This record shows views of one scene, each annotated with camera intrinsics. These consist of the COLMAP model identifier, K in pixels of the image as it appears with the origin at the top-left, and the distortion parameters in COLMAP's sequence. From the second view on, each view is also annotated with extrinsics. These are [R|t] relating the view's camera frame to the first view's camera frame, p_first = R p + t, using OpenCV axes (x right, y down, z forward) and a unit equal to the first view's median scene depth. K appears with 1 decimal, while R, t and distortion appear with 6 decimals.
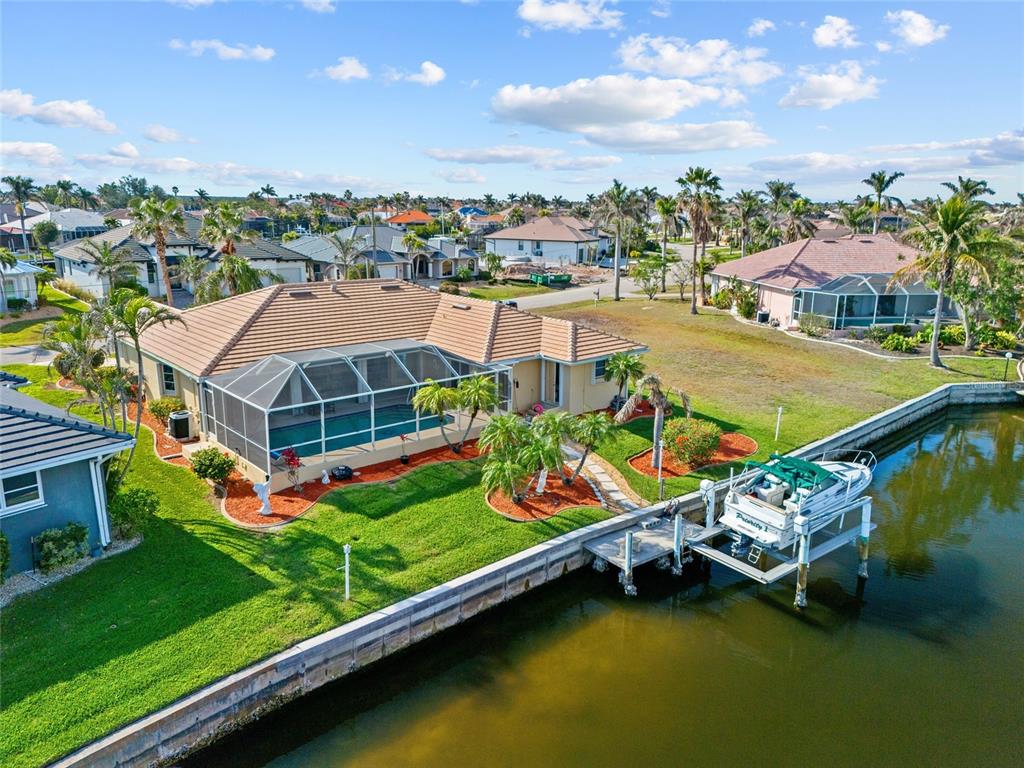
lens RADIAL K [[737.6, 0, 508.0], [0, 737.6, 381.6], [0, 0, 1]] dist [0.042623, -0.007766]
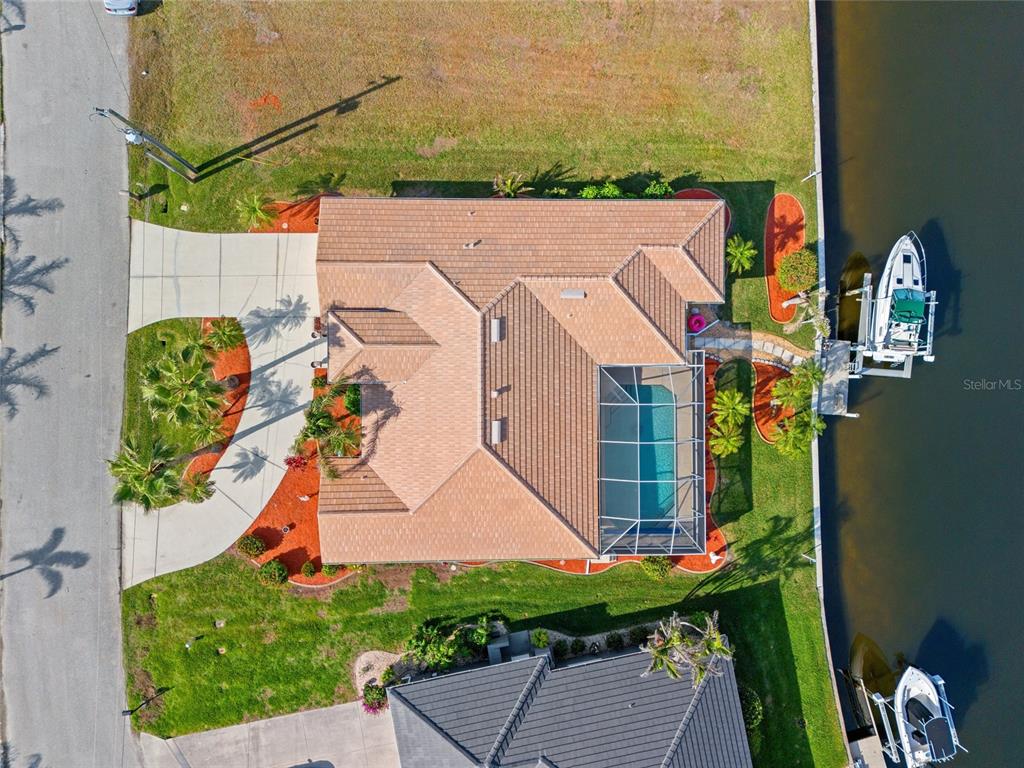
lens RADIAL K [[737.6, 0, 510.8], [0, 737.6, 383.2], [0, 0, 1]] dist [0.042623, -0.007766]
pose [[0.661375, -0.749398, 0.031393, -0.382659], [0.144657, 0.168511, 0.975027, -1.650019], [-0.735974, -0.640317, 0.219855, 1.198507]]
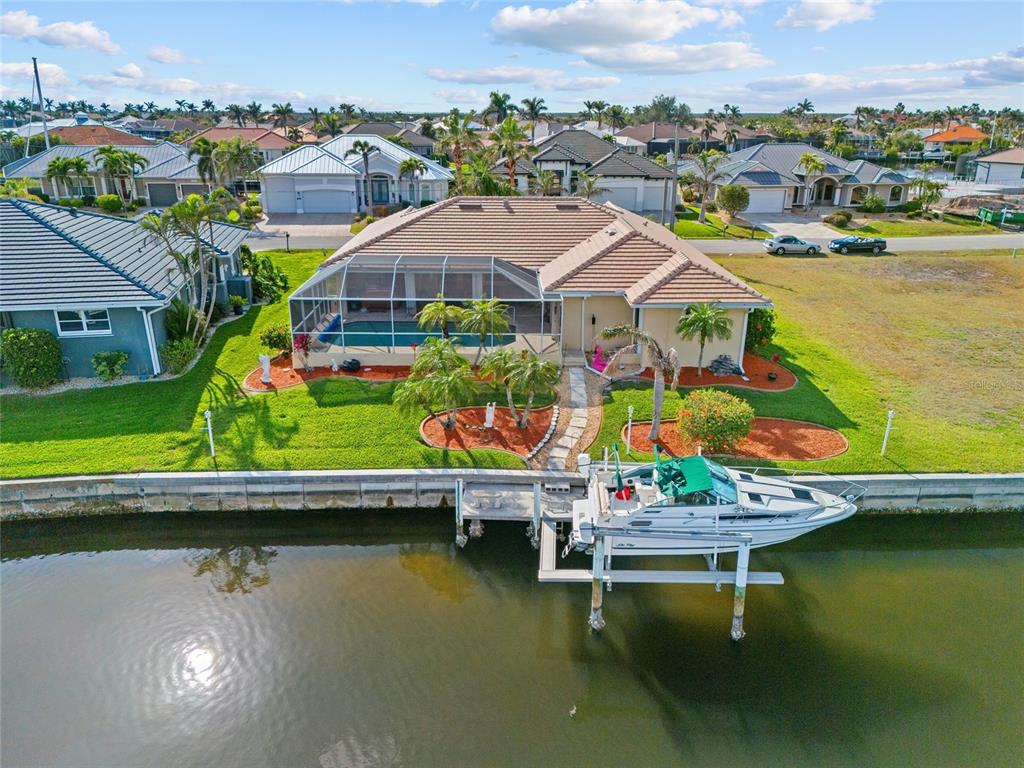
lens RADIAL K [[737.6, 0, 528.1], [0, 737.6, 379.8], [0, 0, 1]] dist [0.042623, -0.007766]
pose [[0.770944, 0.208693, -0.601741, 0.715679], [-0.147631, 0.977616, 0.149909, -0.068111], [0.619556, -0.026736, 0.784497, 0.306154]]
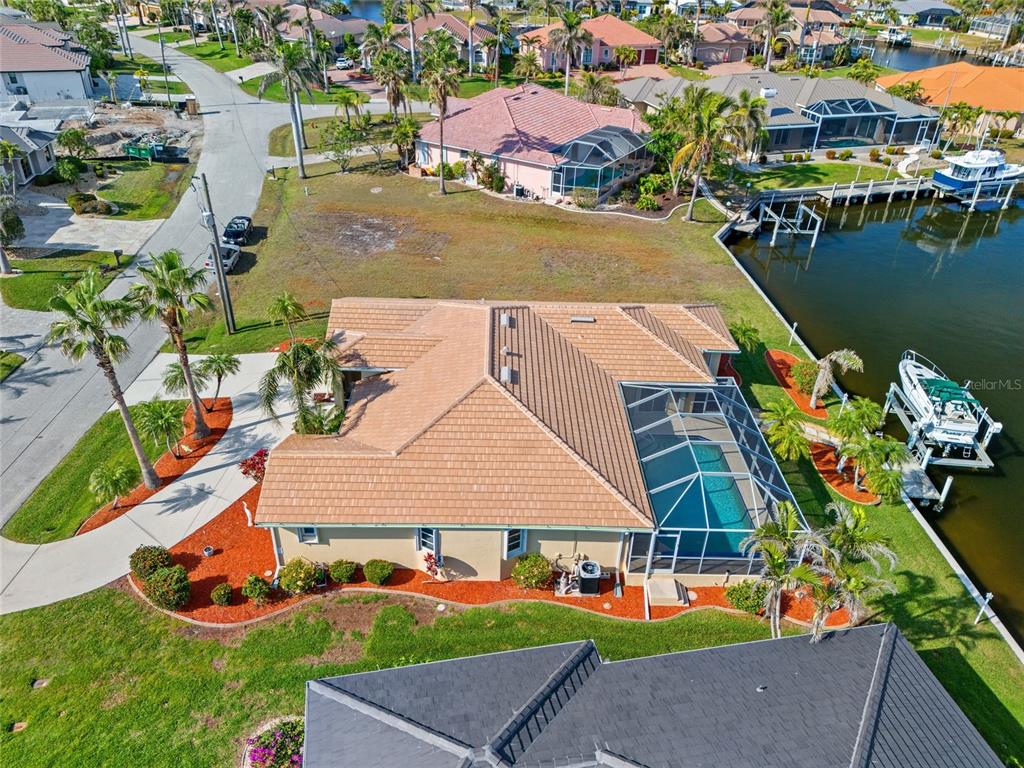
lens RADIAL K [[737.6, 0, 508.5], [0, 737.6, 385.1], [0, 0, 1]] dist [0.042623, -0.007766]
pose [[0.657753, -0.393889, 0.642037, -1.251260], [0.162083, 0.906421, 0.390038, -0.664990], [-0.735588, -0.152486, 0.660044, 0.637339]]
